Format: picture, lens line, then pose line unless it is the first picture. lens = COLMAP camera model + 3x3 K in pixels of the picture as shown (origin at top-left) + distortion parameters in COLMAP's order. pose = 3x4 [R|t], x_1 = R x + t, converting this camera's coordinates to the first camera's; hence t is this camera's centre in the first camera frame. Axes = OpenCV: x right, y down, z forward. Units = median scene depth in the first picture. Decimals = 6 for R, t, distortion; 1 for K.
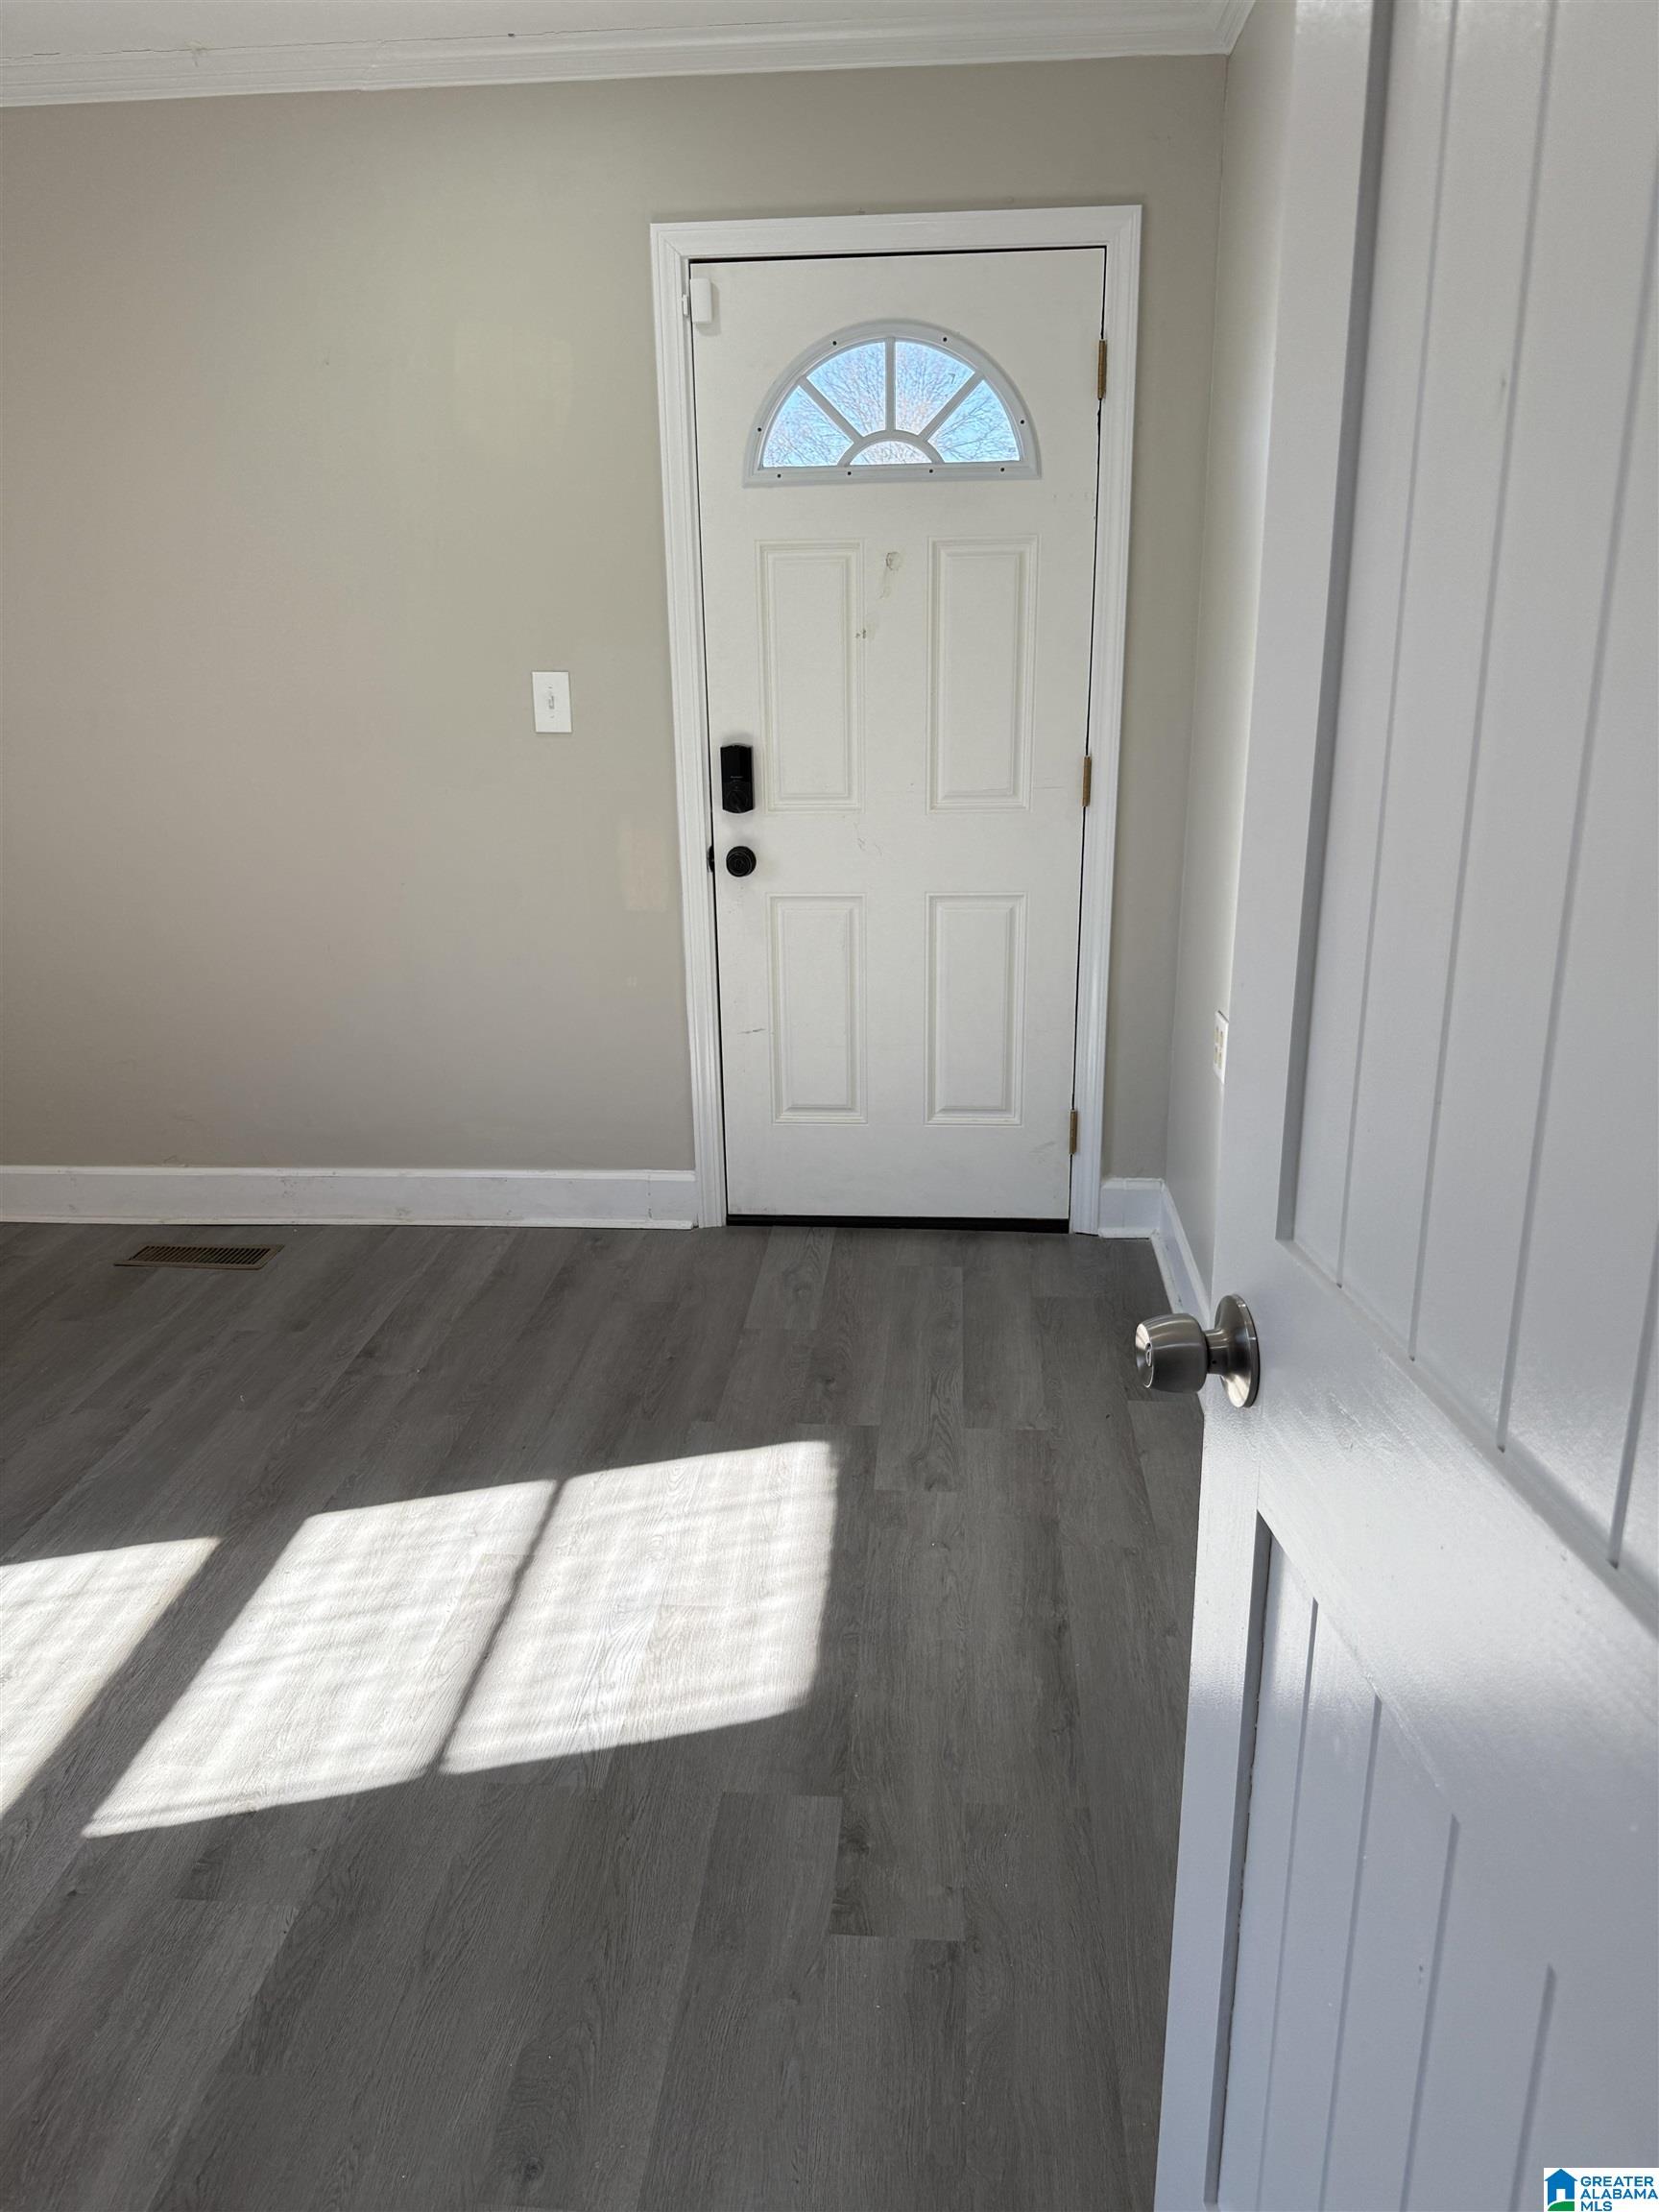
lens RADIAL K [[1558.3, 0, 829.5], [0, 1558.3, 1106.0], [0, 0, 1]] dist [-0.017295, -0.000894]
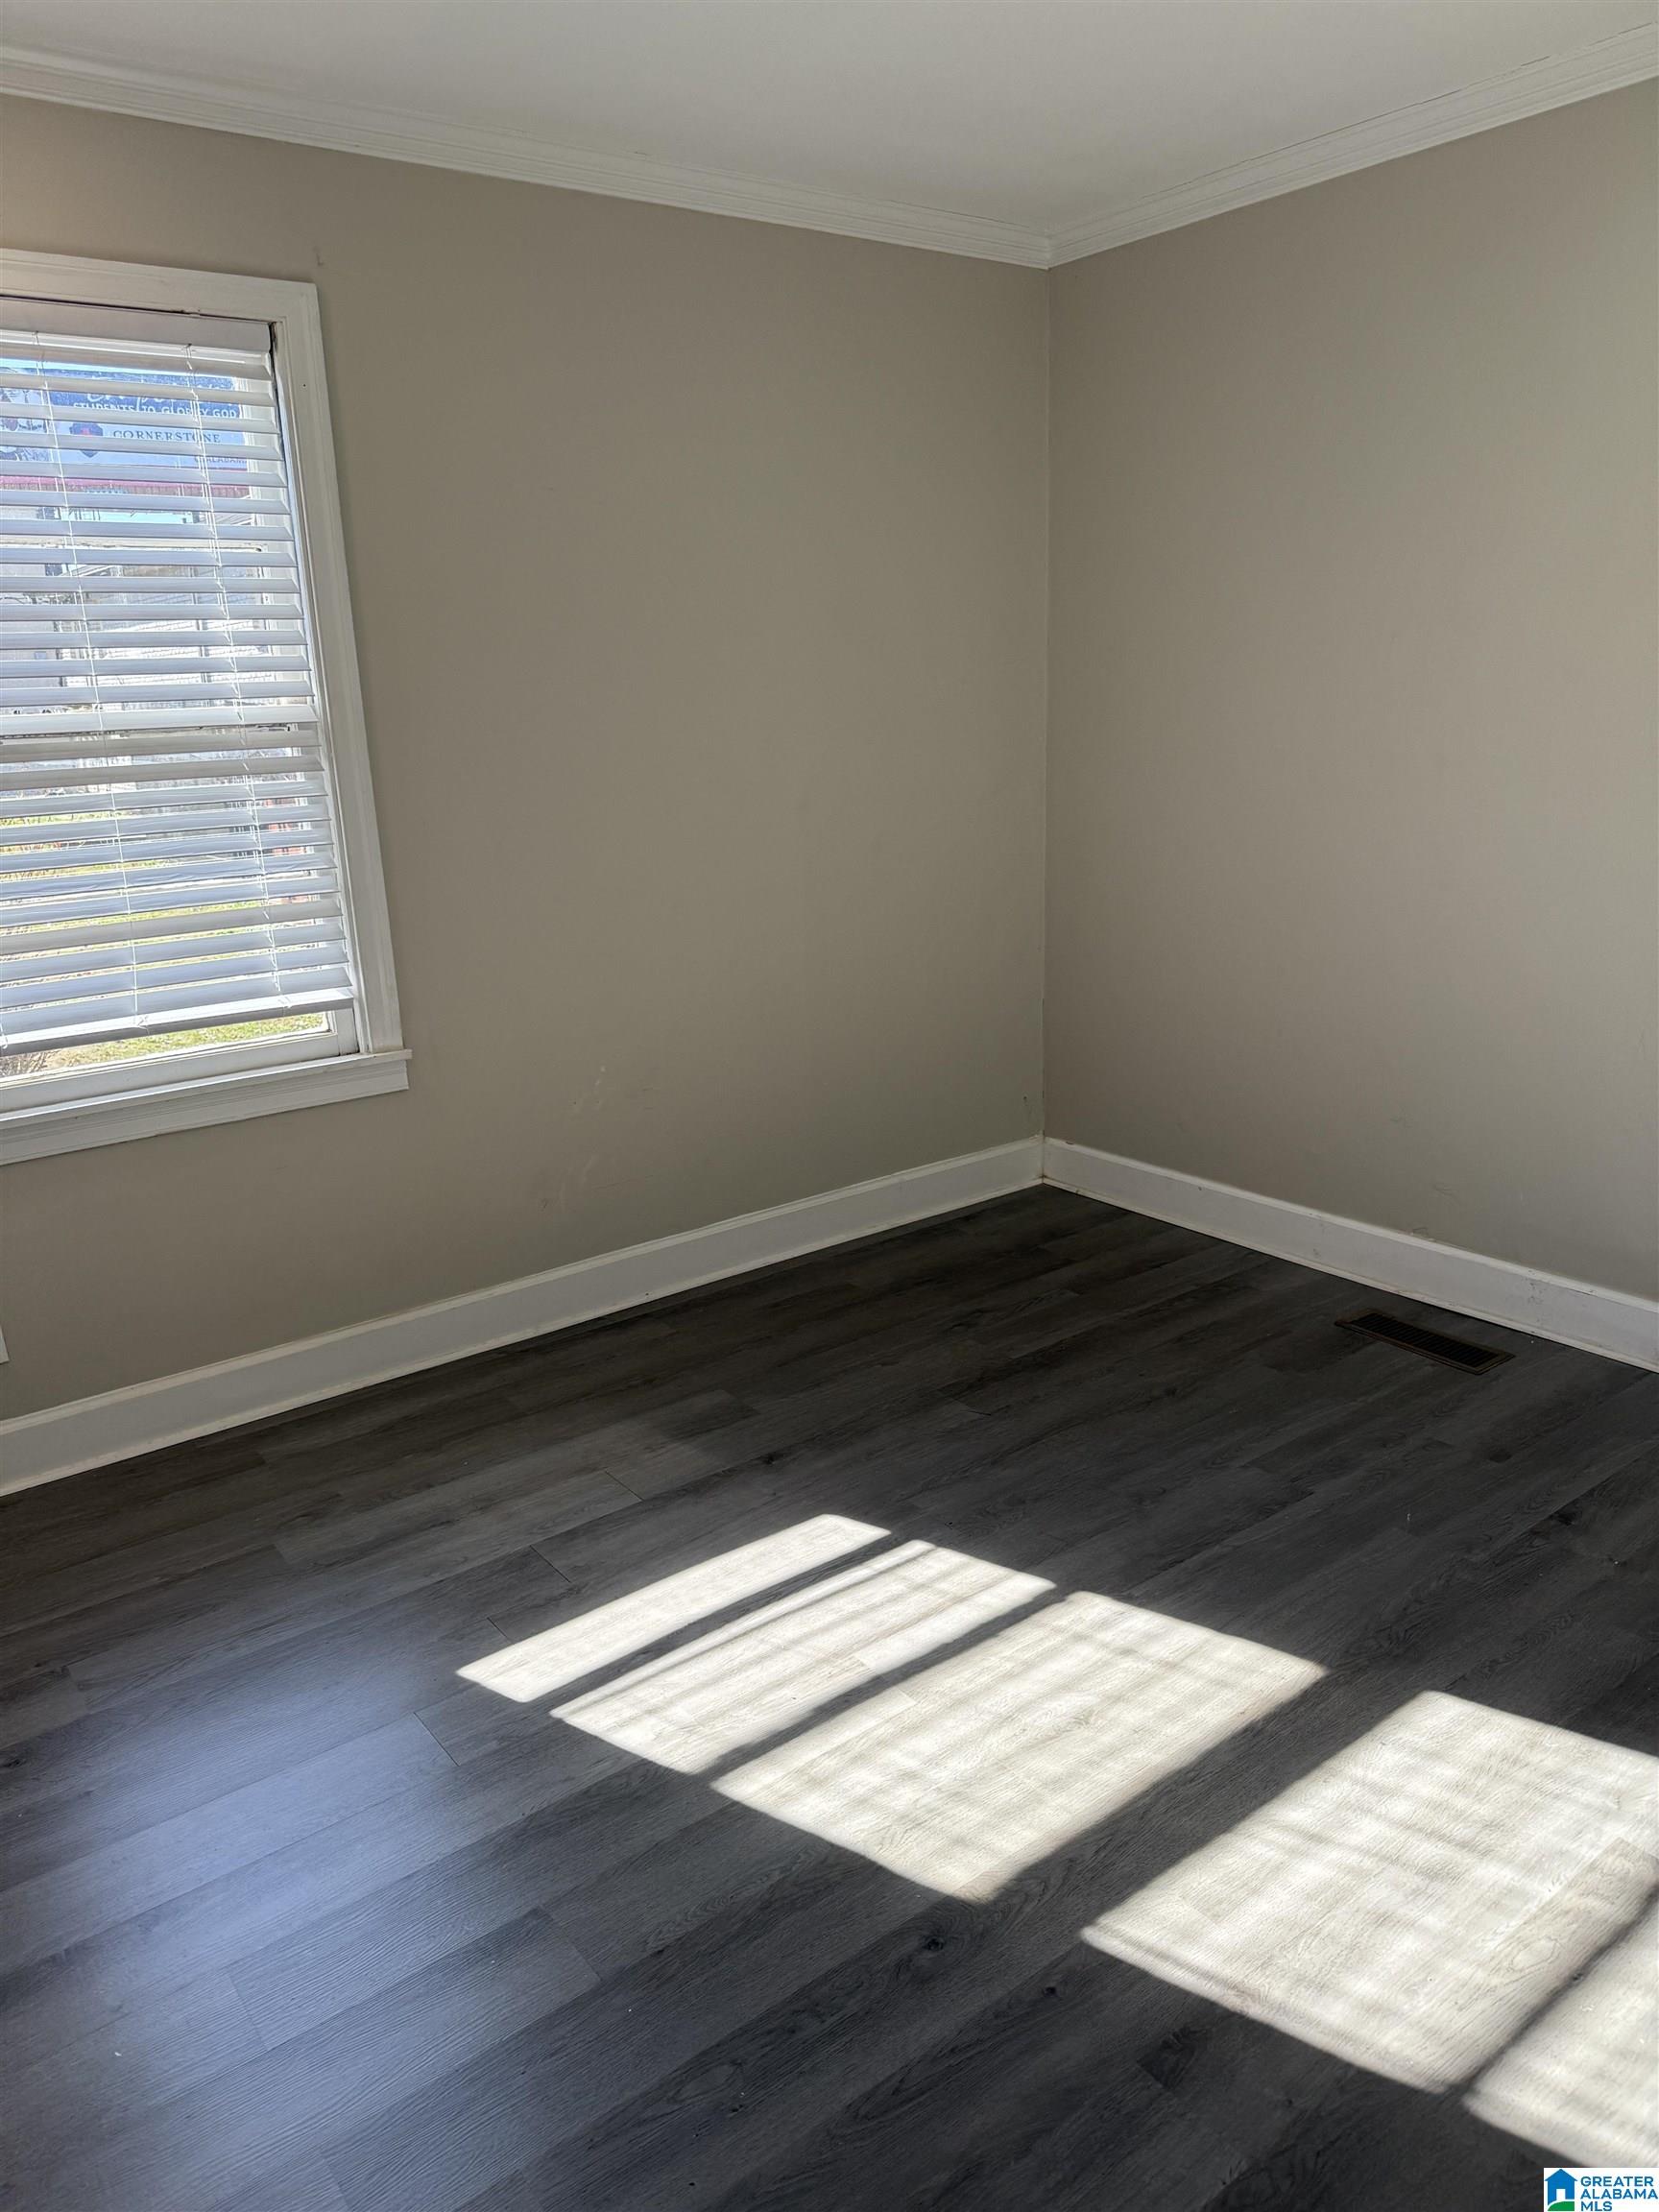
lens RADIAL K [[1558.3, 0, 829.5], [0, 1558.3, 1106.0], [0, 0, 1]] dist [-0.017295, -0.000894]
pose [[0.665449, 0.184050, -0.723397, 0.009115], [-0.199843, 0.977676, 0.064911, -0.047523], [0.719194, 0.101371, 0.687374, 0.145223]]
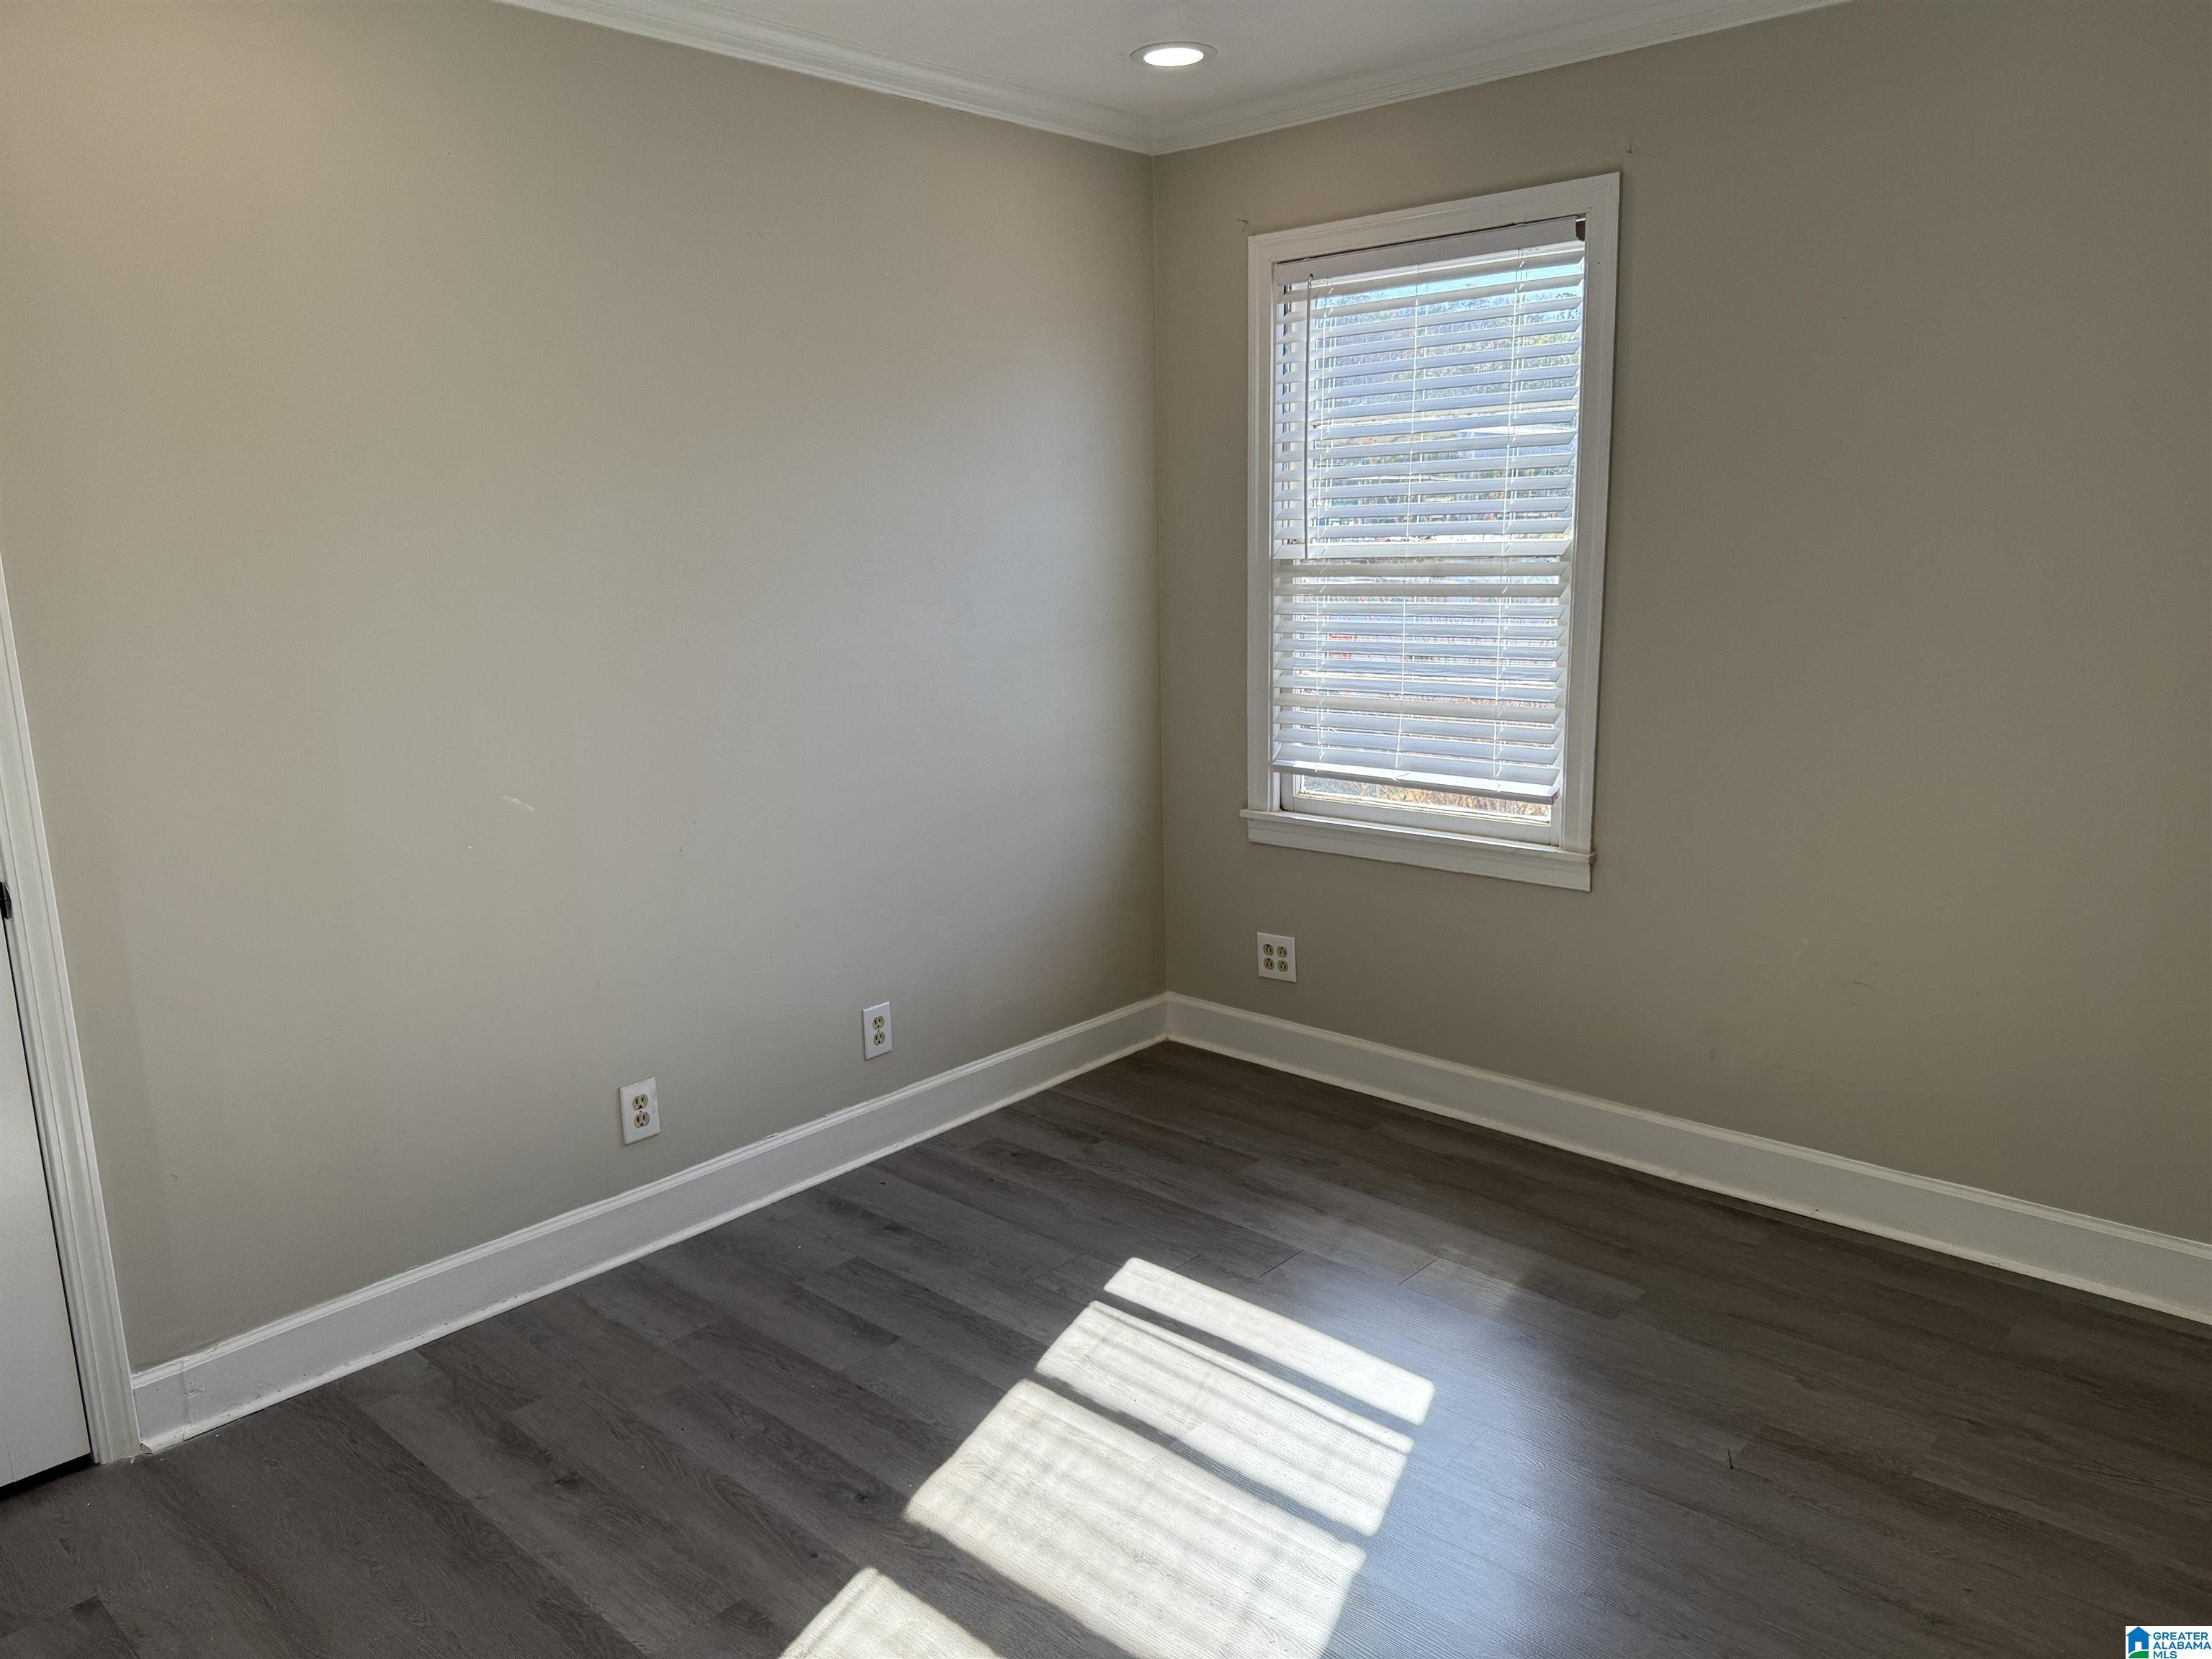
lens RADIAL K [[1533.9, 0, 1106.0], [0, 1533.9, 829.5], [0, 0, 1]] dist [0.043232, -0.085783]
pose [[-0.602006, 0.184674, -0.776843, 0.181831], [-0.226649, 0.893352, 0.388010, -0.436044], [0.765650, 0.409655, -0.495947, 1.218549]]
